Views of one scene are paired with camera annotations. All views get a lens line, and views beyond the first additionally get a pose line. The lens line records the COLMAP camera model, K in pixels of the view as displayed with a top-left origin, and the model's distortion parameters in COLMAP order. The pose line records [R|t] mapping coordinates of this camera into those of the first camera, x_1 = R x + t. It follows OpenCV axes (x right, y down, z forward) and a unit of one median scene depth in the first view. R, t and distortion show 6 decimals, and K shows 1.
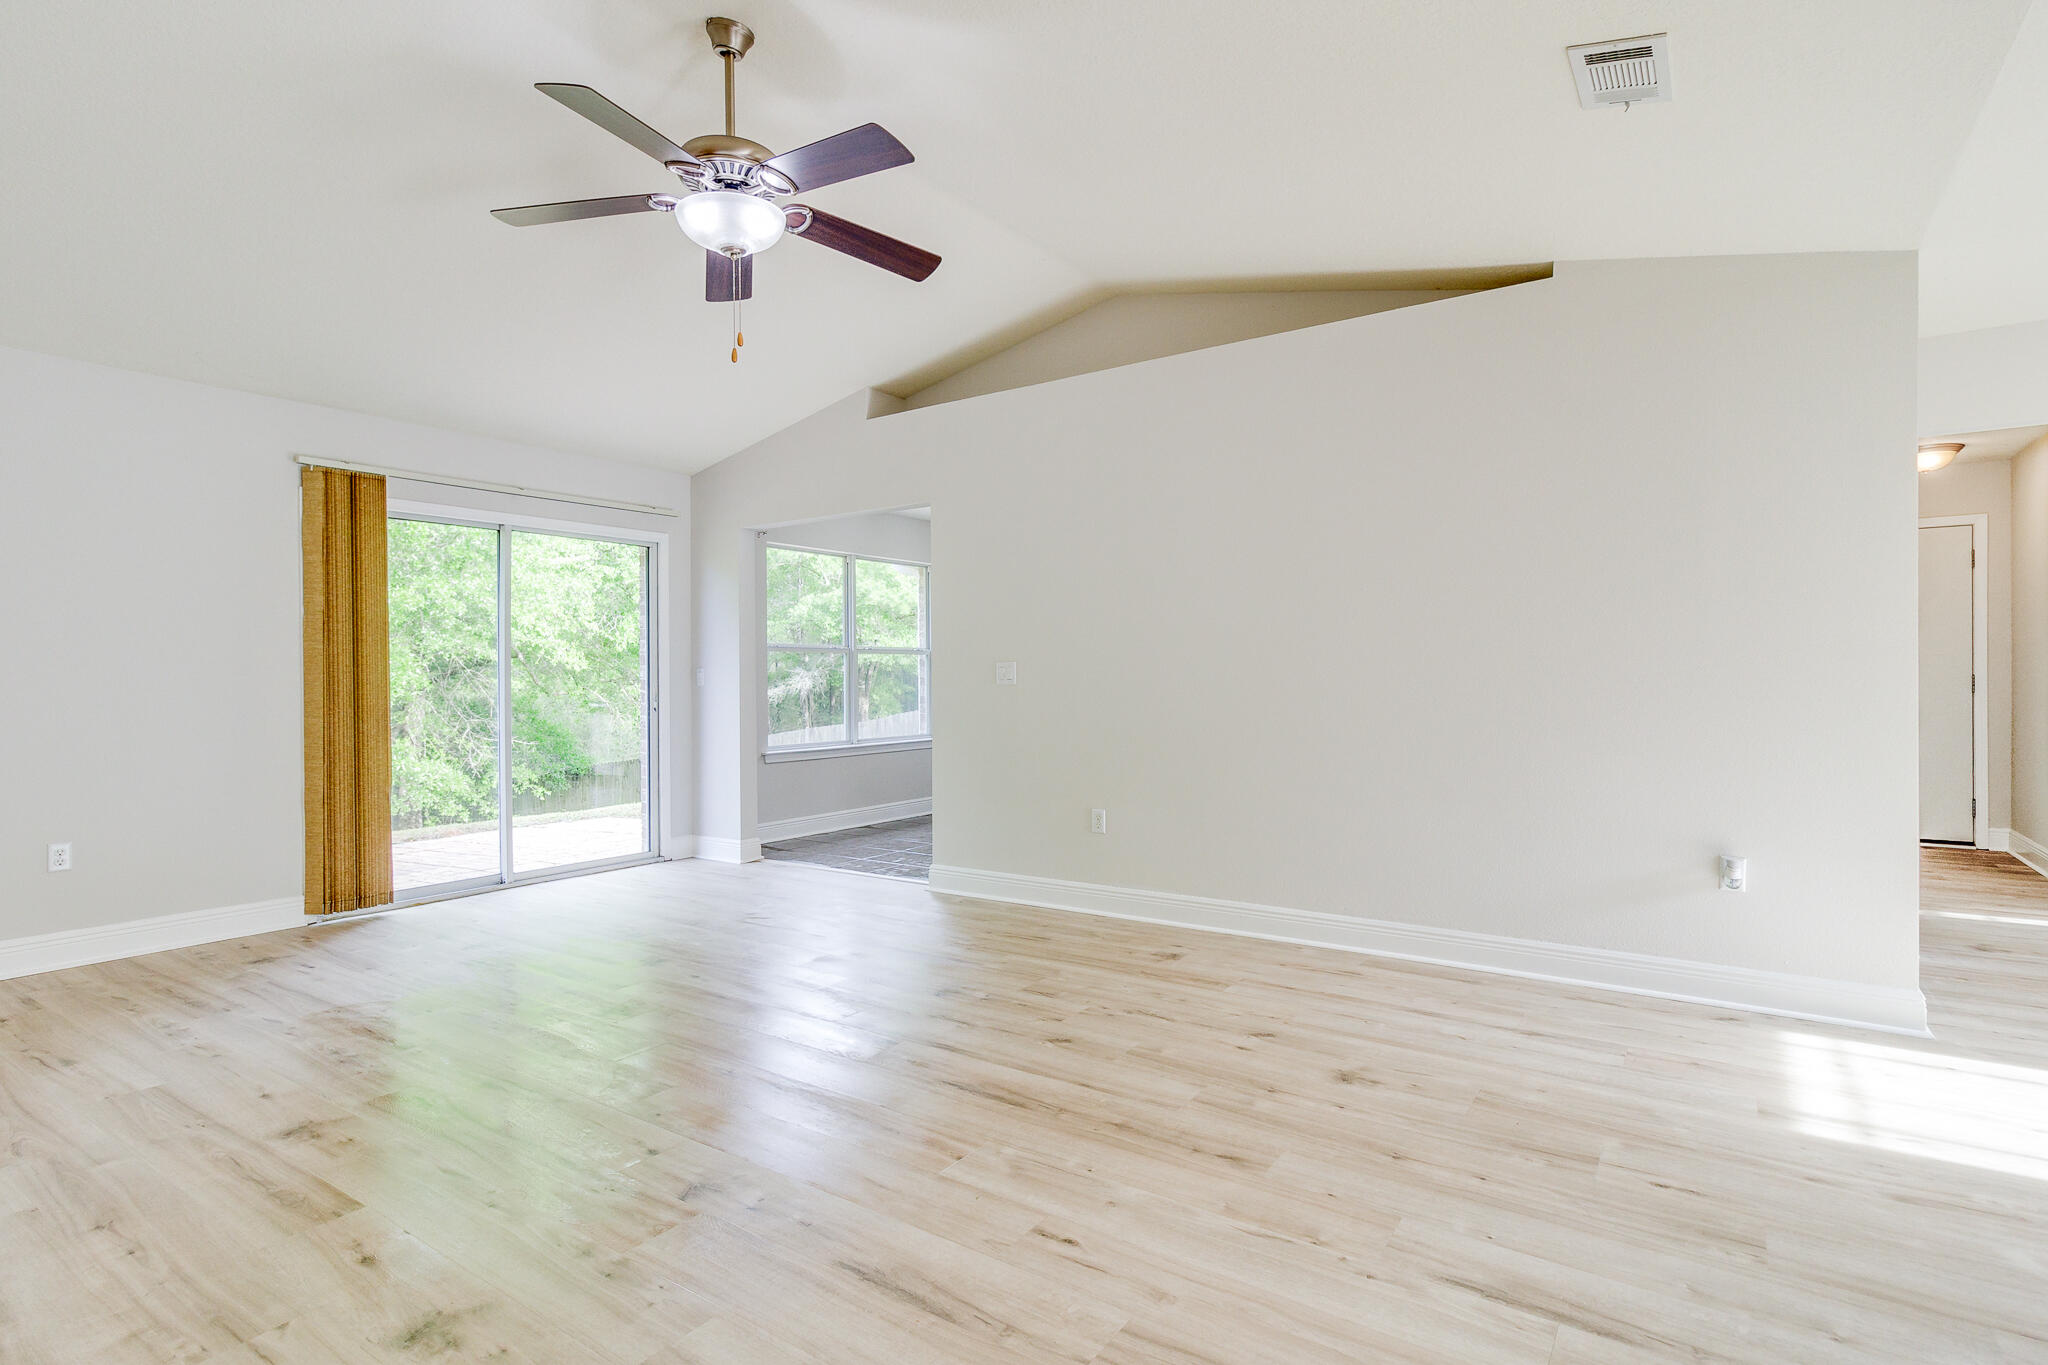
lens RADIAL K [[1005.9, 0, 1082.0], [0, 1005.9, 675.0], [0, 0, 1]] dist [0.003224, 0.002077]
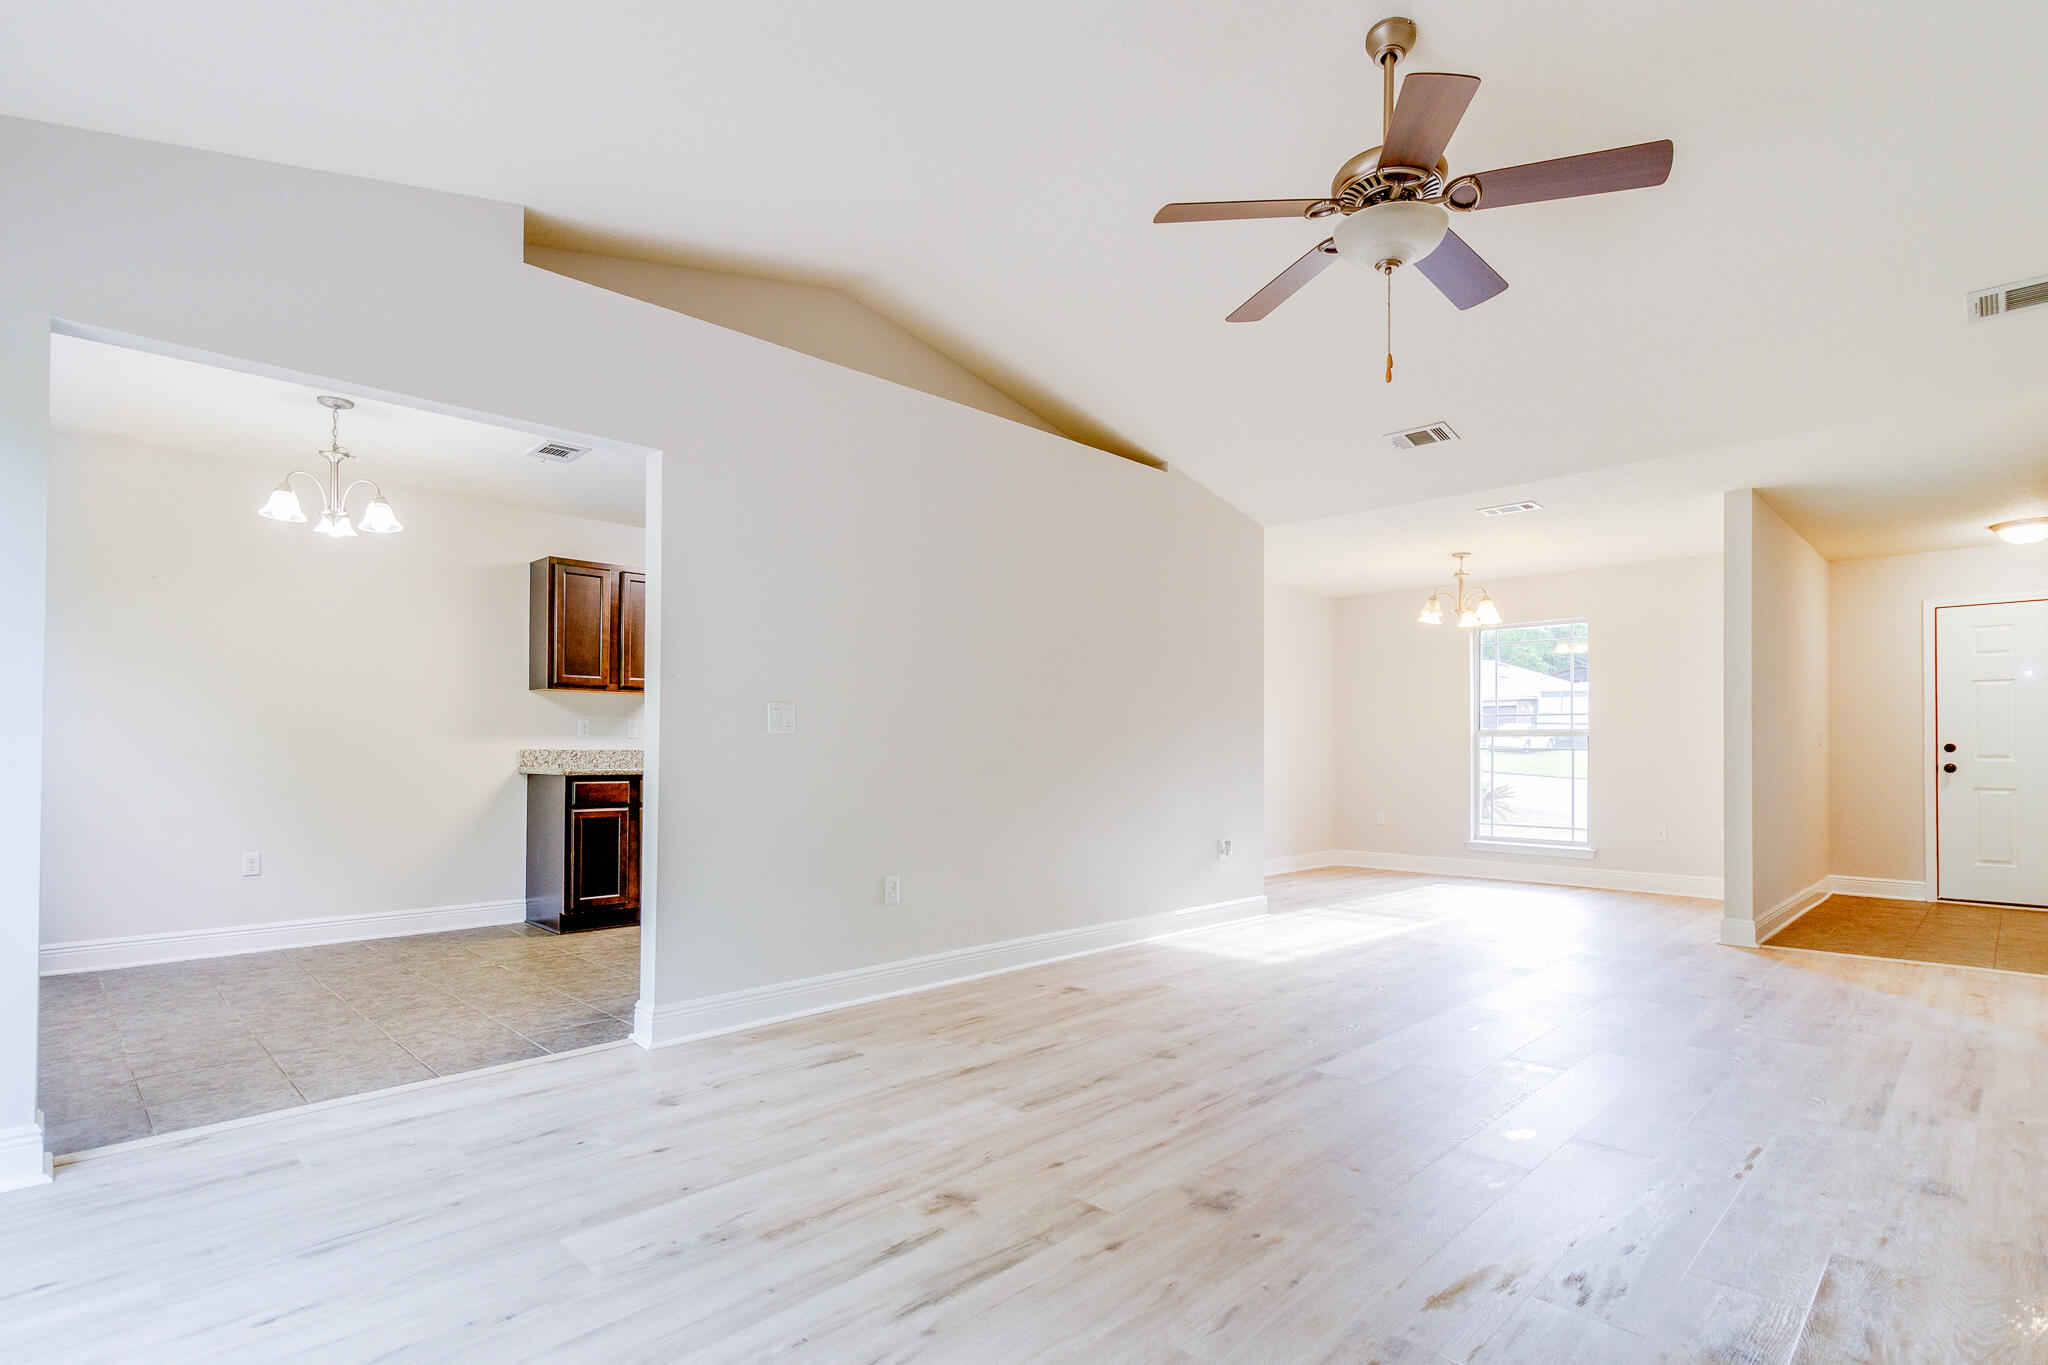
lens RADIAL K [[1005.9, 0, 1009.4], [0, 1005.9, 735.5], [0, 0, 1]] dist [0.003224, 0.002077]
pose [[0.230825, 0.015548, 0.972871, -0.209898], [-0.001440, 0.999877, -0.015638, 0.006374], [-0.972994, 0.002209, 0.230819, 0.179223]]
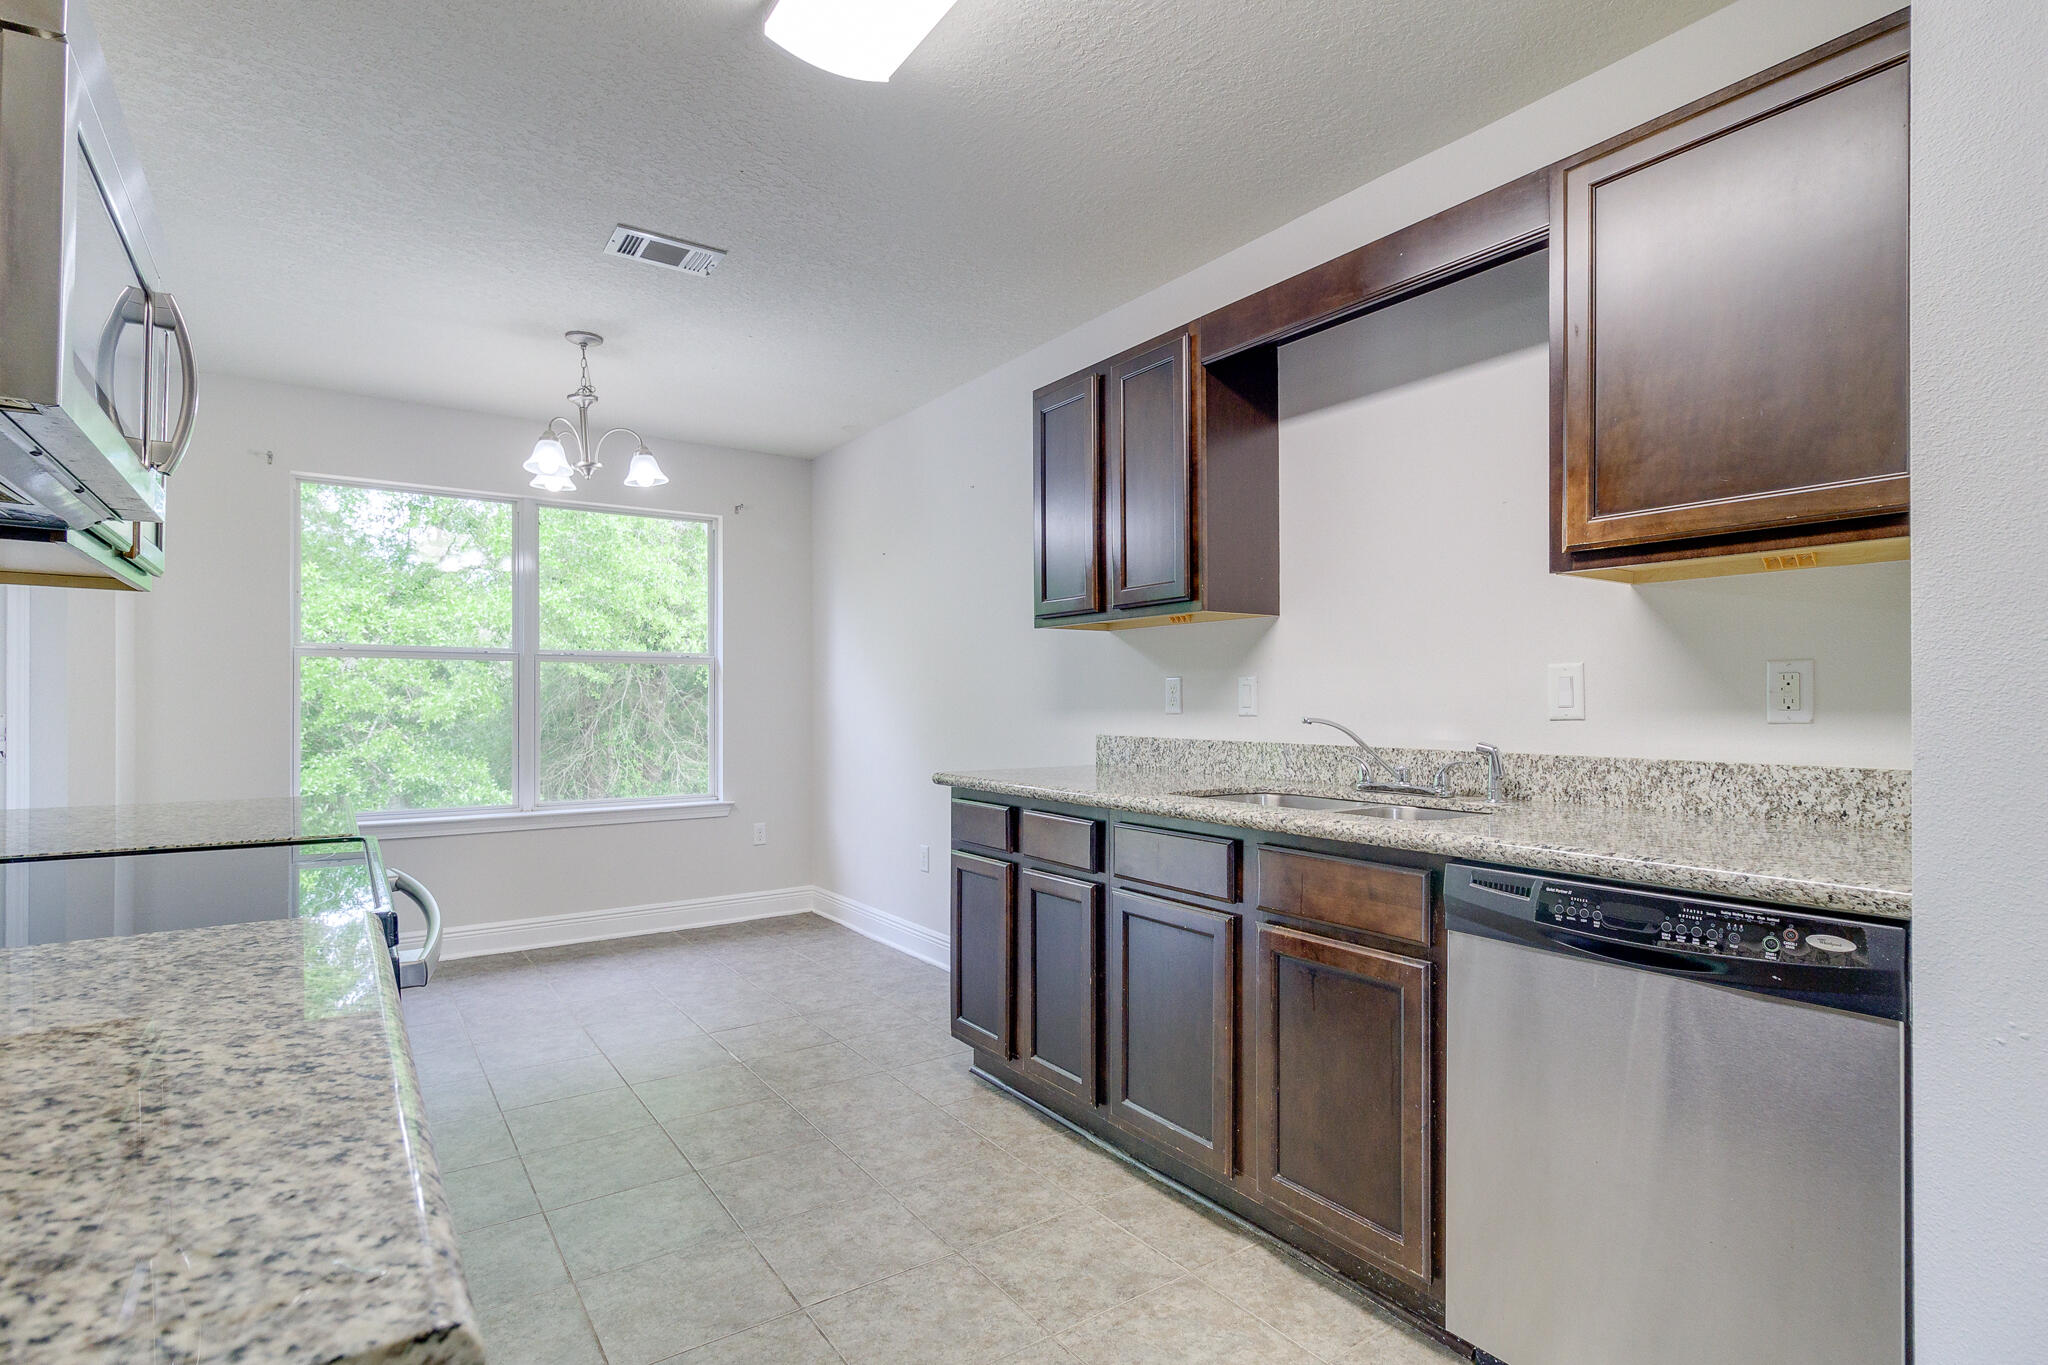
lens RADIAL K [[1043.4, 0, 1008.8], [0, 1043.4, 695.2], [0, 0, 1]] dist [0.005256, 0.000618]
pose [[0.915428, 0.001443, -0.402479, 0.120908], [-0.001937, 0.999998, -0.000821, -0.000633], [0.402477, 0.001531, 0.915429, 0.225688]]
